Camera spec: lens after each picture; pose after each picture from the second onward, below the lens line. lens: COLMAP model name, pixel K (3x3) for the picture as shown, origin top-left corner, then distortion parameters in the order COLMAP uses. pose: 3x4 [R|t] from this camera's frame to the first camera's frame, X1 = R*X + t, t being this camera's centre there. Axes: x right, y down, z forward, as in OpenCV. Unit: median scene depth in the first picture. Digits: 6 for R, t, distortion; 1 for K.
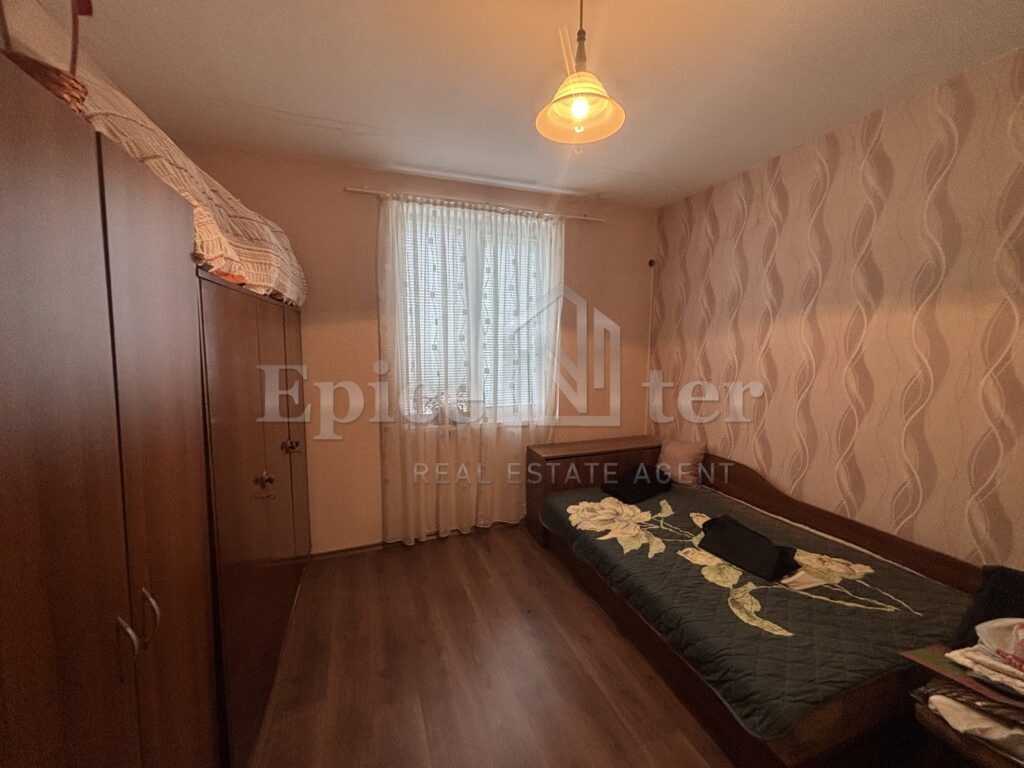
lens RADIAL K [[410.3, 0, 510.6], [0, 410.3, 381.8], [0, 0, 1]] dist [-0.002864, 0.000426]
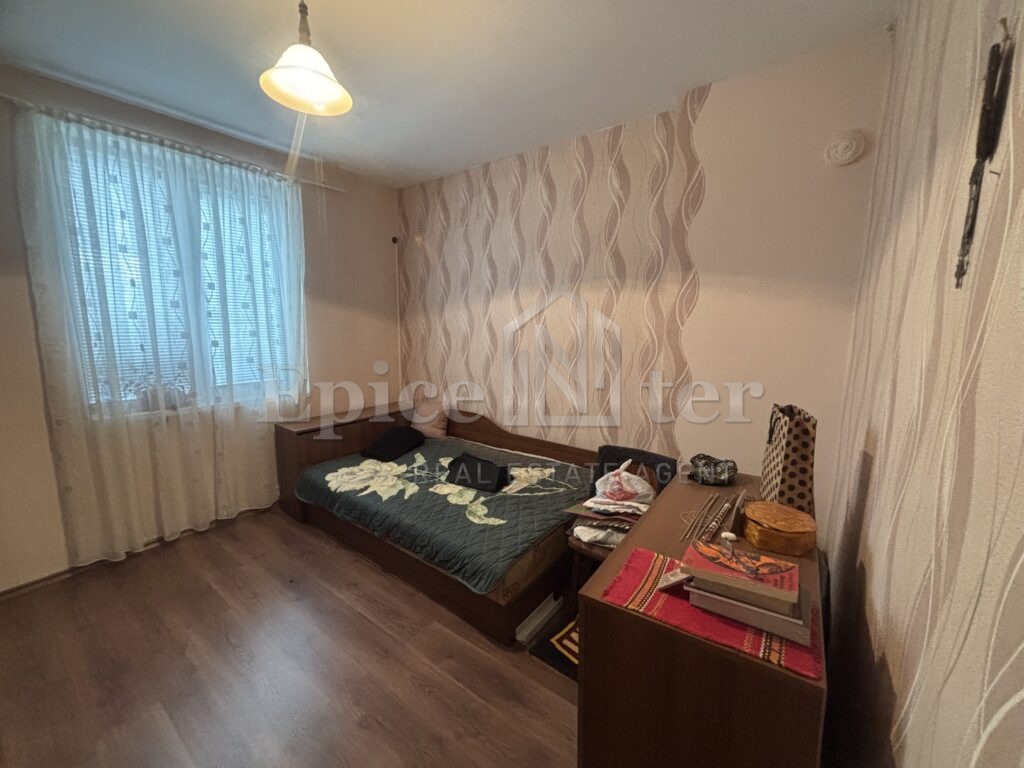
lens RADIAL K [[410.3, 0, 514.1], [0, 410.3, 381.7], [0, 0, 1]] dist [-0.002864, 0.000426]
pose [[0.835059, -0.074259, 0.545125, -0.009254], [0.046095, 0.996808, 0.065178, 0.032068], [-0.548226, -0.029300, 0.835817, -0.101644]]
